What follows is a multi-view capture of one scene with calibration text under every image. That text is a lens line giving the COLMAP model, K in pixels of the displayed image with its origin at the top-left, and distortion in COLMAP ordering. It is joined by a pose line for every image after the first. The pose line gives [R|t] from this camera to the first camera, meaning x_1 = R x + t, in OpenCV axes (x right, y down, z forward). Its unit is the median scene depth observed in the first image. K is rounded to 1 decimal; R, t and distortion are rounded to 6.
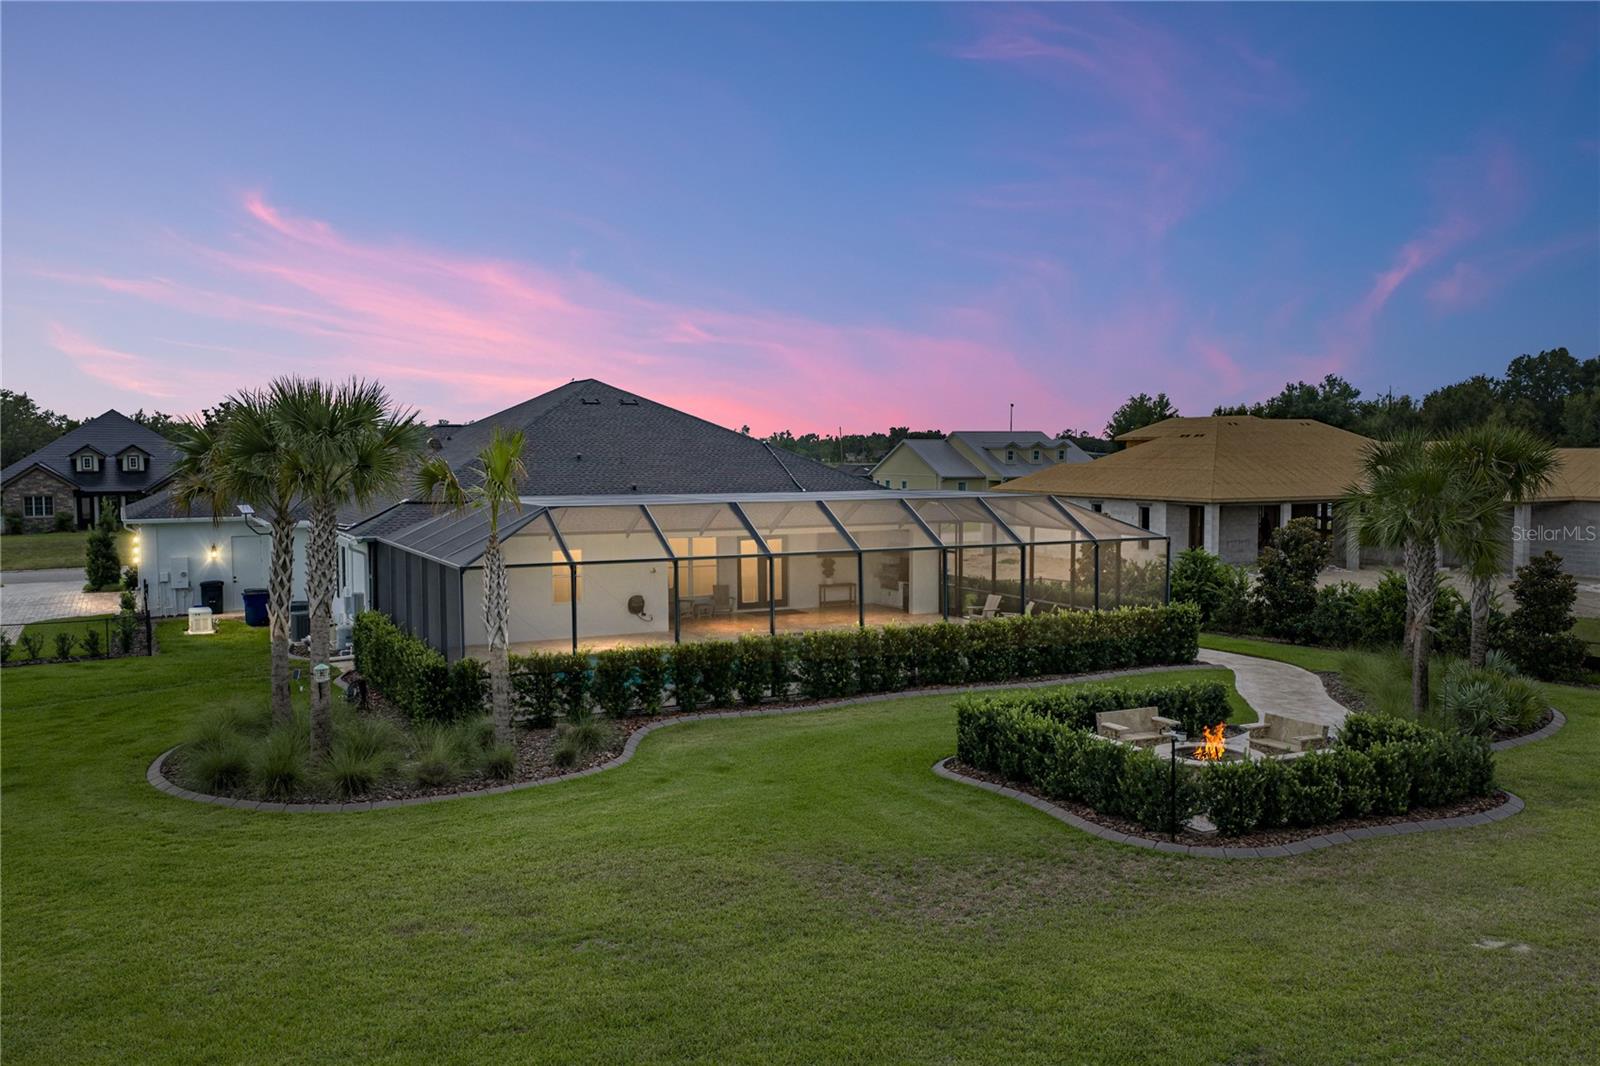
lens RADIAL K [[1334.6, 0, 796.4], [0, 1334.6, 535.2], [0, 0, 1]] dist [0.029761, -0.001385]
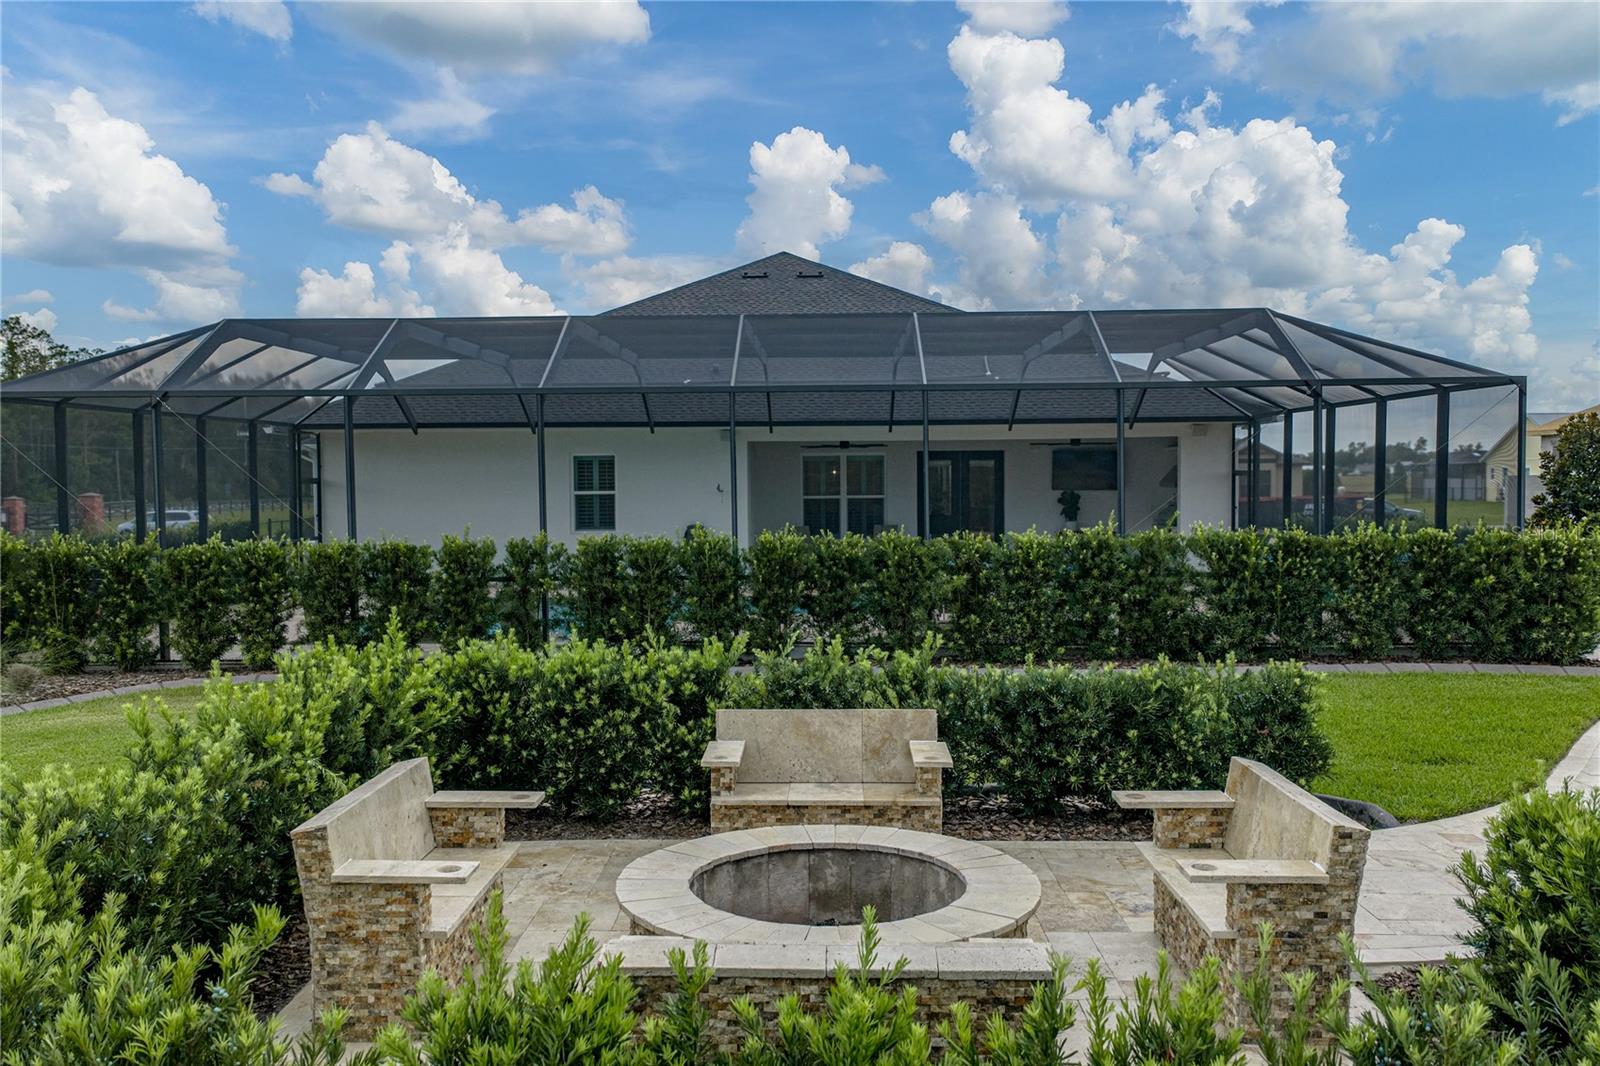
lens RADIAL K [[1326.1, 0, 794.8], [0, 1326.1, 531.5], [0, 0, 1]] dist [0.026793, -0.000177]
pose [[0.880041, 0.015565, -0.474642, 0.282176], [-0.024402, 0.999625, -0.012463, 0.064789], [0.474270, 0.022550, 0.880091, 0.506364]]
